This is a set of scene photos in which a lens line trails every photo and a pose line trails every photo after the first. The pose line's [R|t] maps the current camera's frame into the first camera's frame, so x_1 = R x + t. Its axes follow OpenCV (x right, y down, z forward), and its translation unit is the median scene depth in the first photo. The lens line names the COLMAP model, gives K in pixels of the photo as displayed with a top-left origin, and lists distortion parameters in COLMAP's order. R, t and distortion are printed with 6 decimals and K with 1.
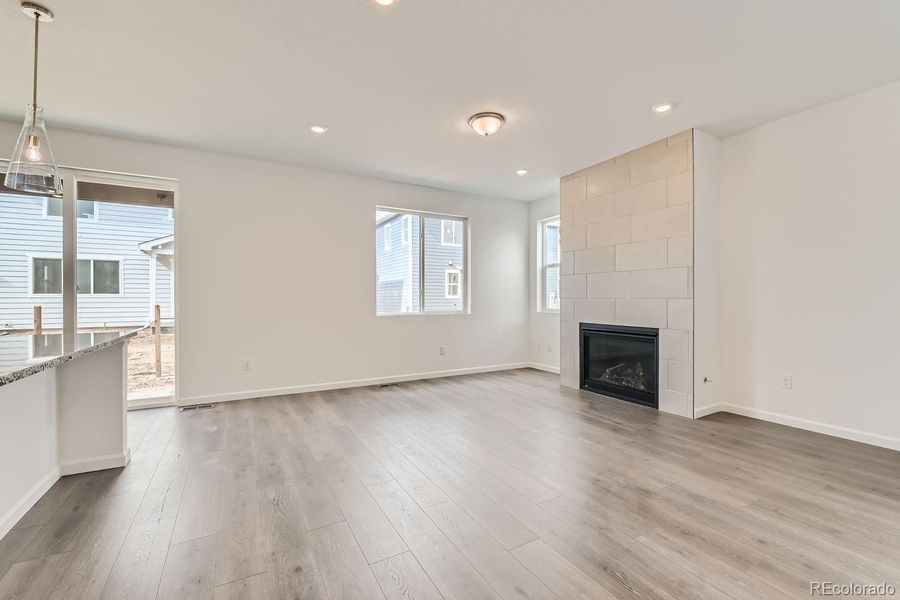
lens RADIAL K [[387.9, 0, 453.7], [0, 387.9, 303.0], [0, 0, 1]] dist [0.000513, -0.001067]
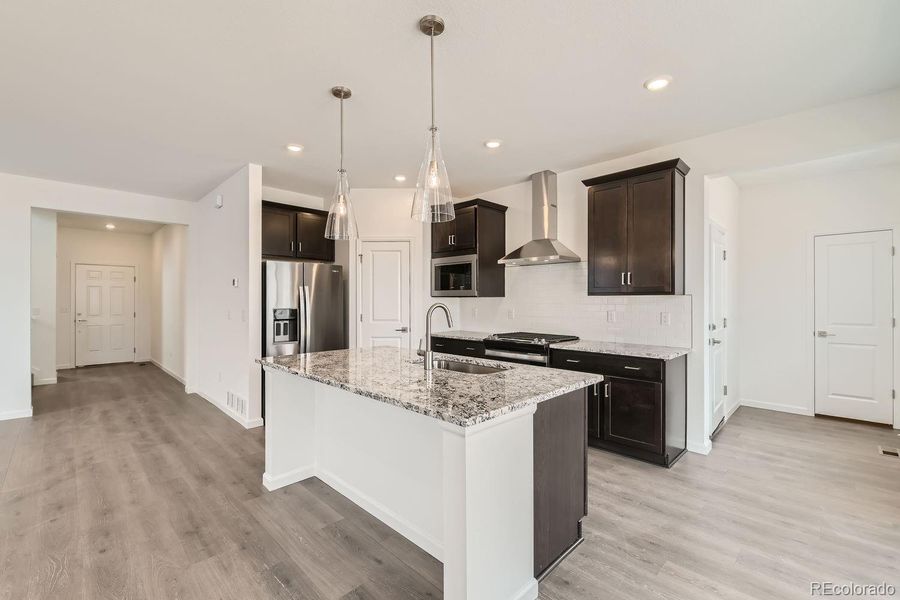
lens RADIAL K [[387.9, 0, 453.7], [0, 387.9, 303.0], [0, 0, 1]] dist [0.000513, -0.001067]
pose [[-0.961811, 0.003628, -0.273691, -0.490340], [-0.000418, 0.999892, 0.014721, -0.058478], [0.273715, 0.014273, -0.961705, 1.064415]]
